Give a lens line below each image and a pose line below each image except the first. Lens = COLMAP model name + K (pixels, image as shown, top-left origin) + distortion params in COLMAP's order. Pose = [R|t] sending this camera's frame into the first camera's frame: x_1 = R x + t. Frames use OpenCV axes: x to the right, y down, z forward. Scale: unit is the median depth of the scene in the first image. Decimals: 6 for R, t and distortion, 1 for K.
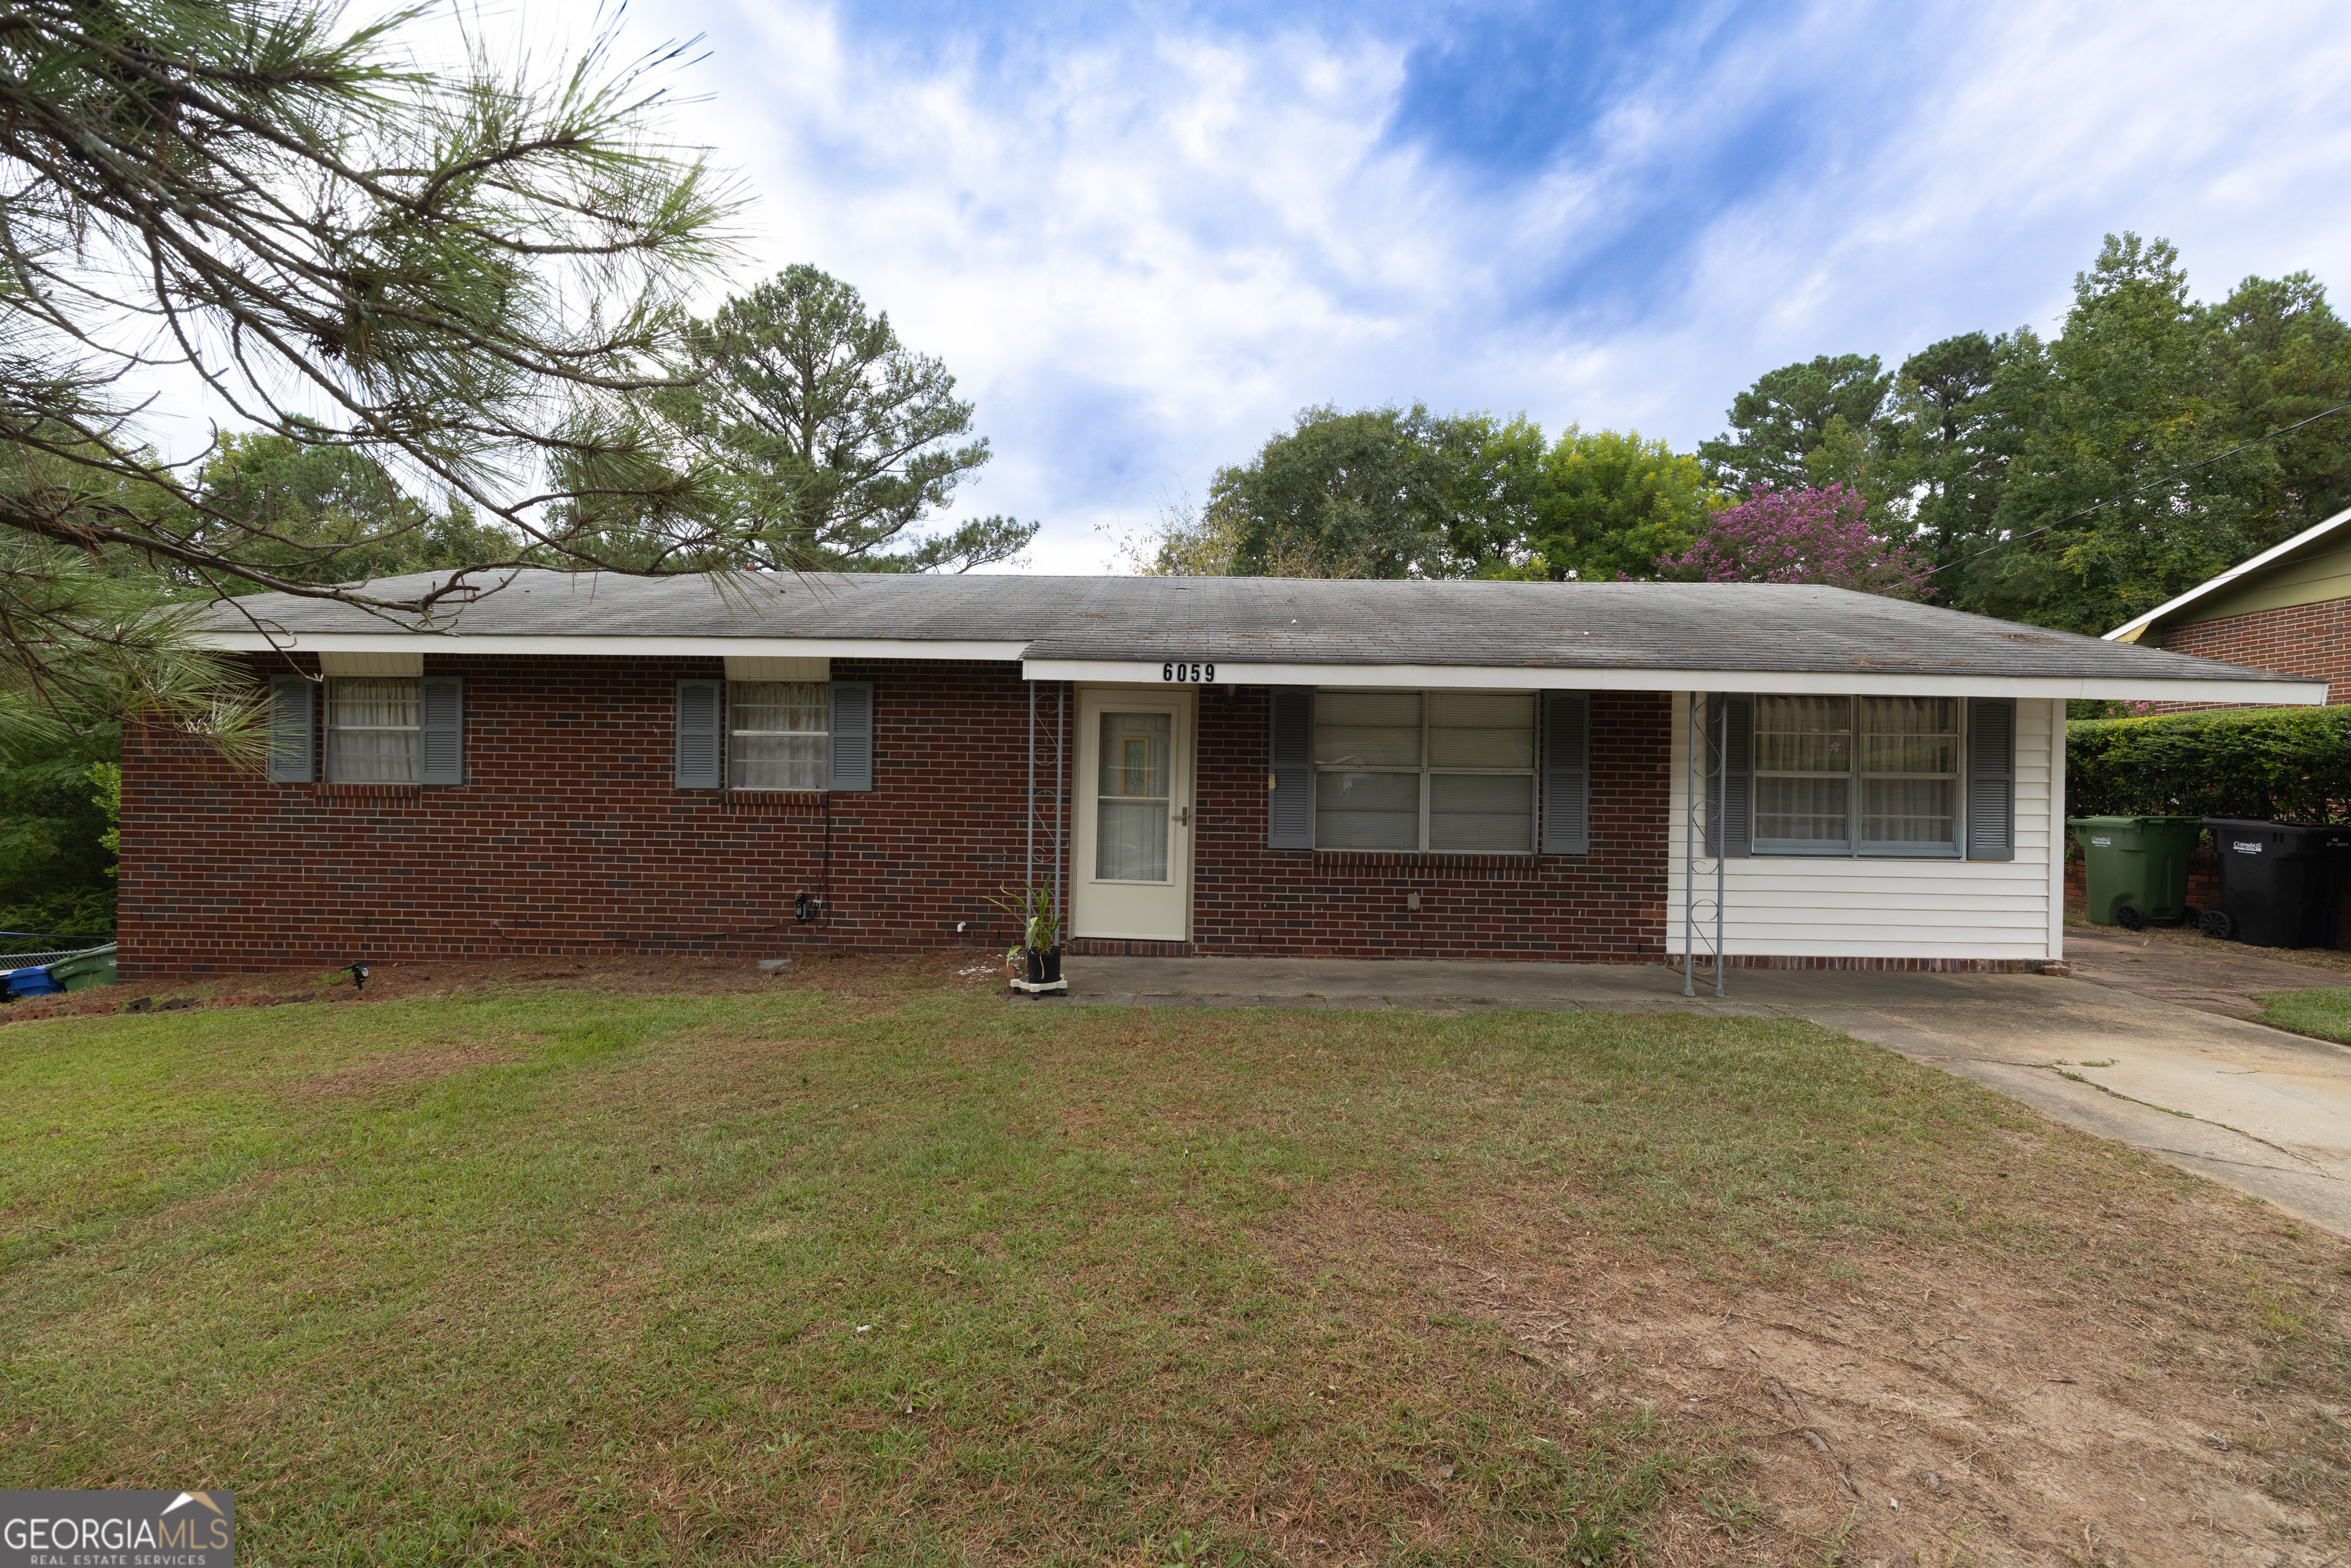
lens RADIAL K [[913.7, 0, 1175.1], [0, 913.7, 809.8], [0, 0, 1]] dist [0.001277, 0.000087]
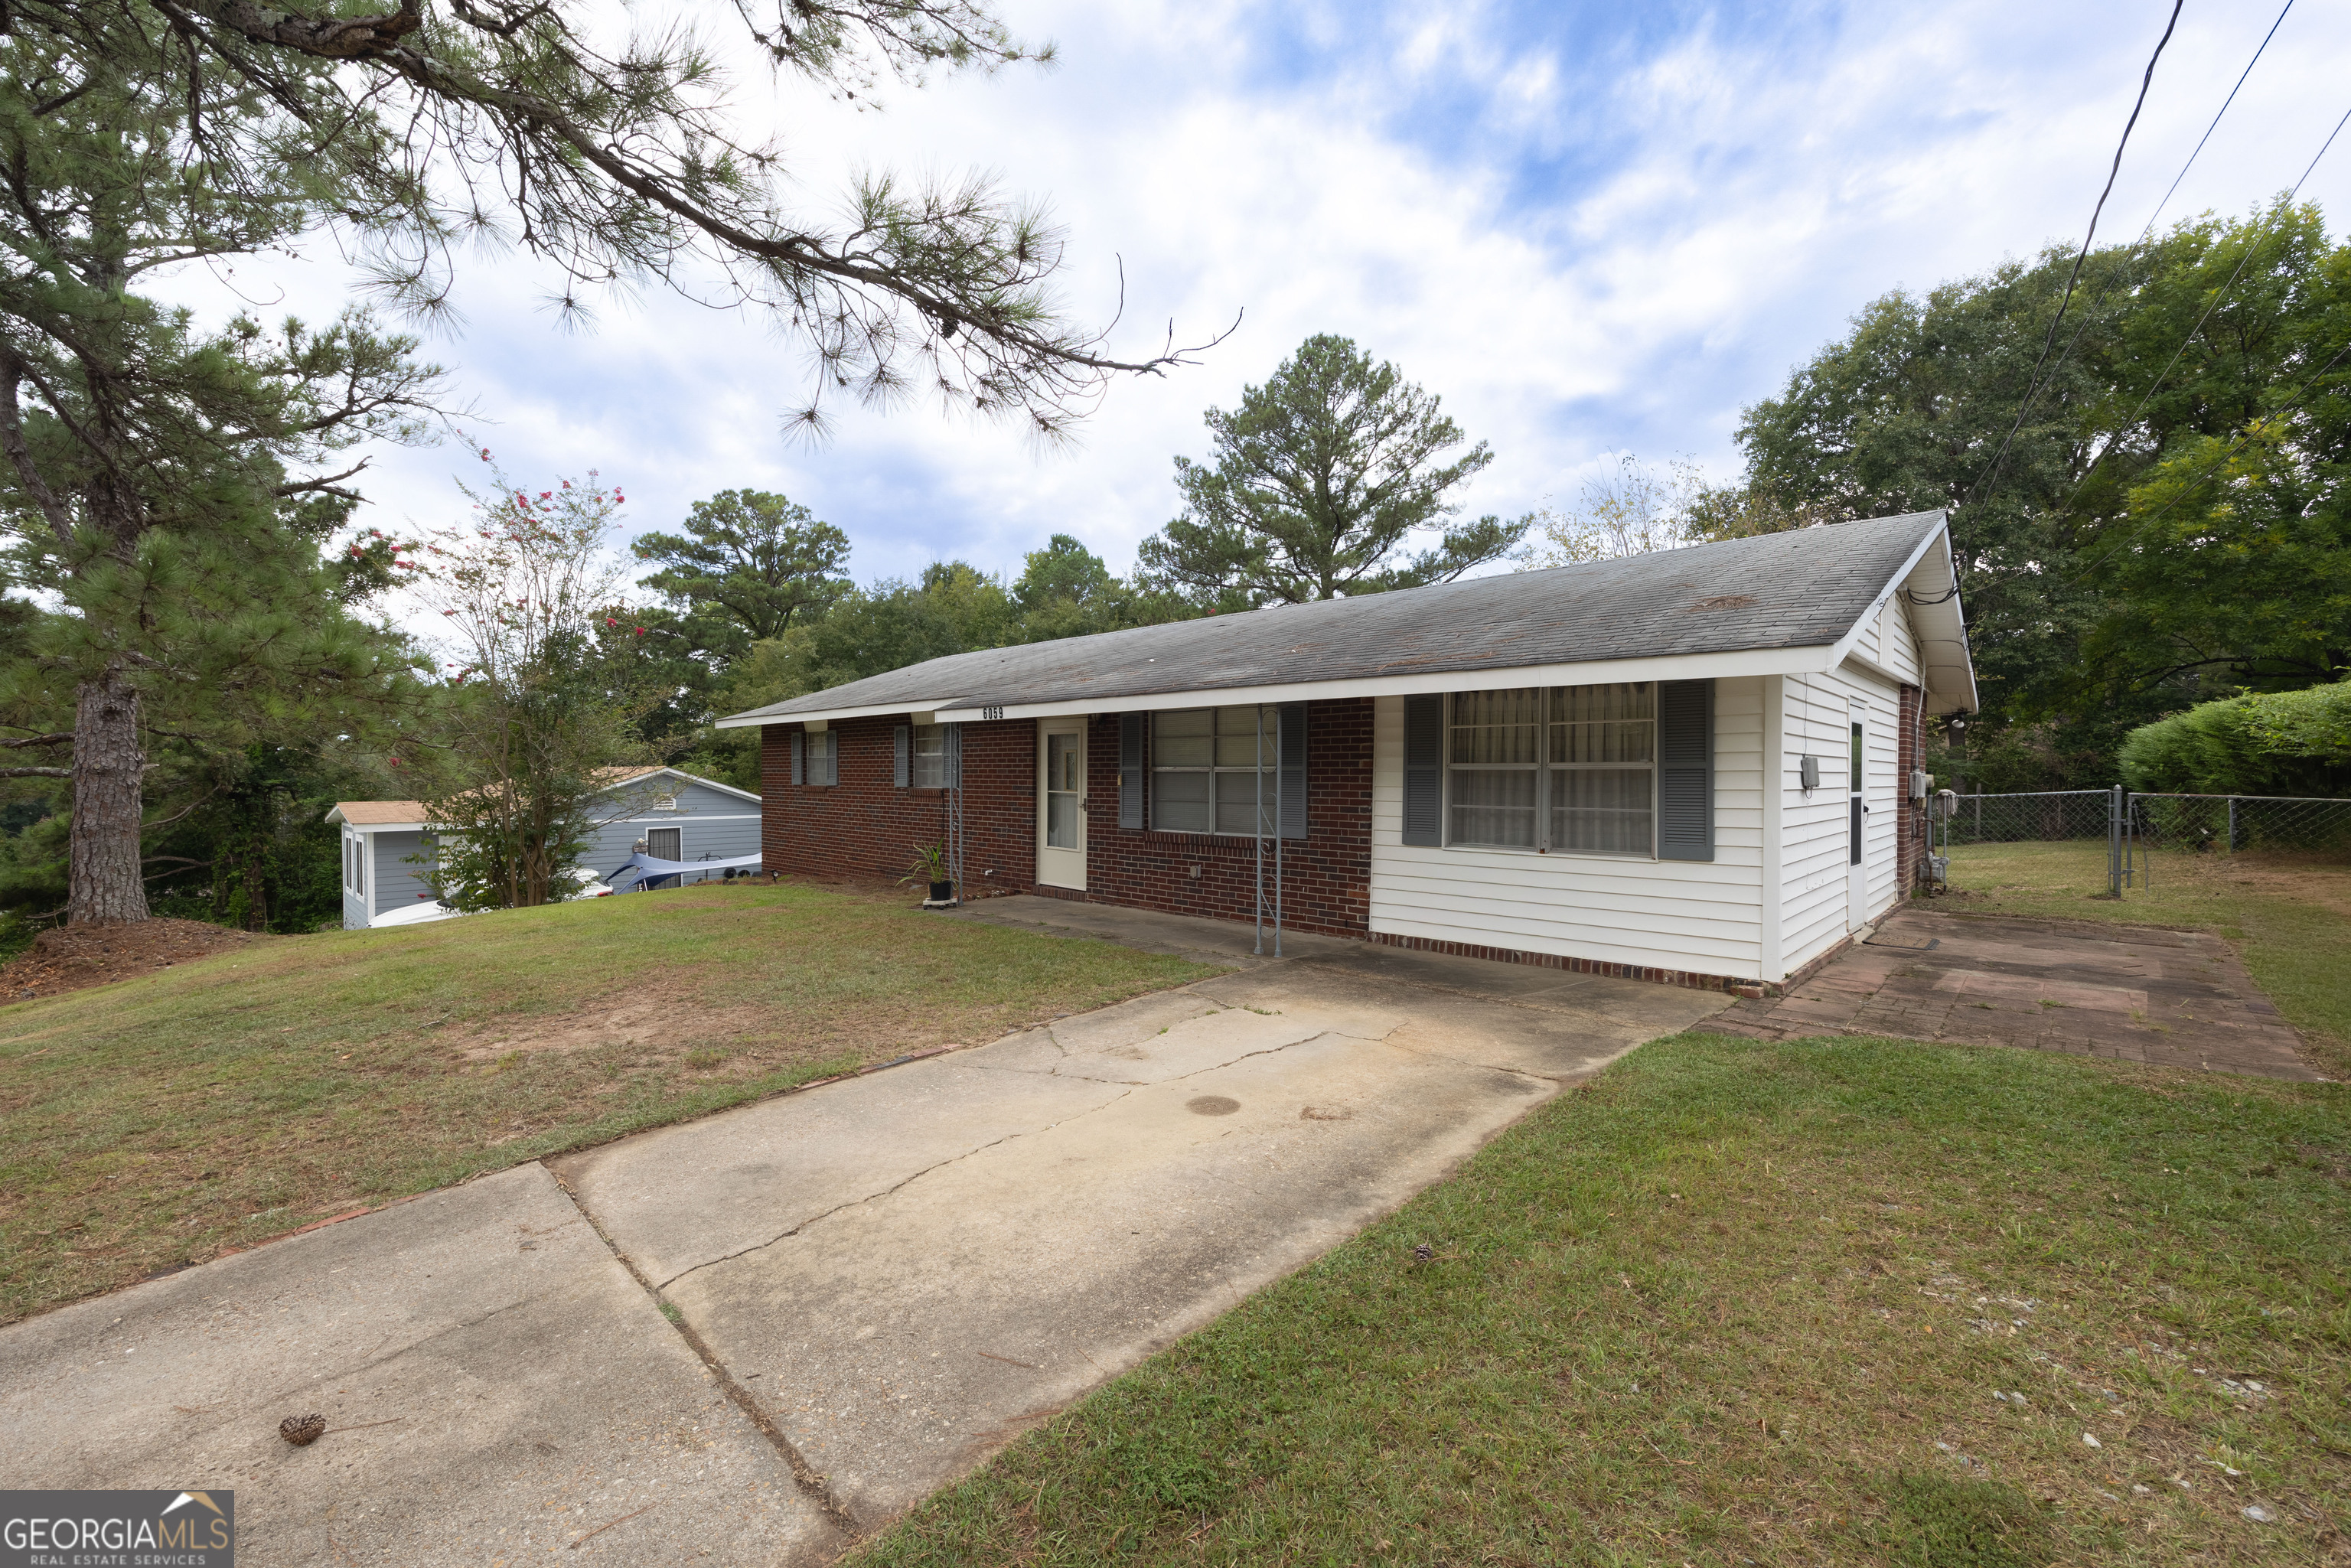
lens RADIAL K [[965.2, 0, 1175.5], [0, 965.2, 784.0], [0, 0, 1]] dist [0.001392, 0.000132]
pose [[0.741582, -0.007667, -0.670818, 1.142608], [-0.012230, 0.999614, -0.024946, 0.010641], [0.670751, 0.026704, 0.741202, -0.033992]]
